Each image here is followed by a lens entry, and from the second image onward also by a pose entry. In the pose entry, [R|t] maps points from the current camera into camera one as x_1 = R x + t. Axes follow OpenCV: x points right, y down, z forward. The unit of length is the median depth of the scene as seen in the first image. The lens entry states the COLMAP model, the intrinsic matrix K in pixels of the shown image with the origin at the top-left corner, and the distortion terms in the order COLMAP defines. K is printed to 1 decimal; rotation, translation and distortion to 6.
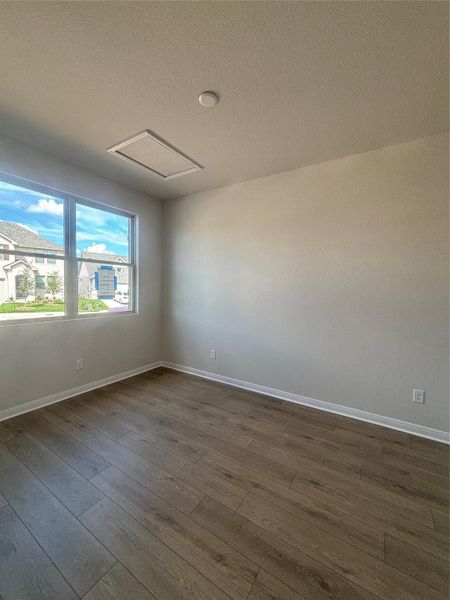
lens RADIAL K [[243.9, 0, 223.1], [0, 243.9, 300.9], [0, 0, 1]] dist [-0.000049, 0.000002]
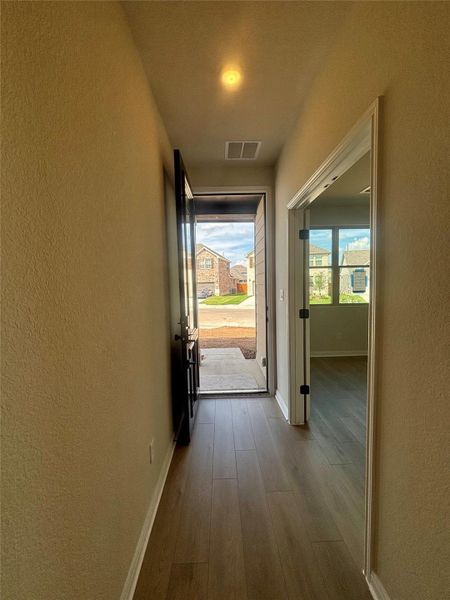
lens RADIAL K [[243.9, 0, 223.1], [0, 243.9, 300.9], [0, 0, 1]] dist [-0.000049, 0.000002]
pose [[0.555930, 0.018500, -0.831023, 0.242737], [-0.005484, 0.999812, 0.018589, 0.013990], [0.831211, -0.005777, 0.555927, -0.407821]]
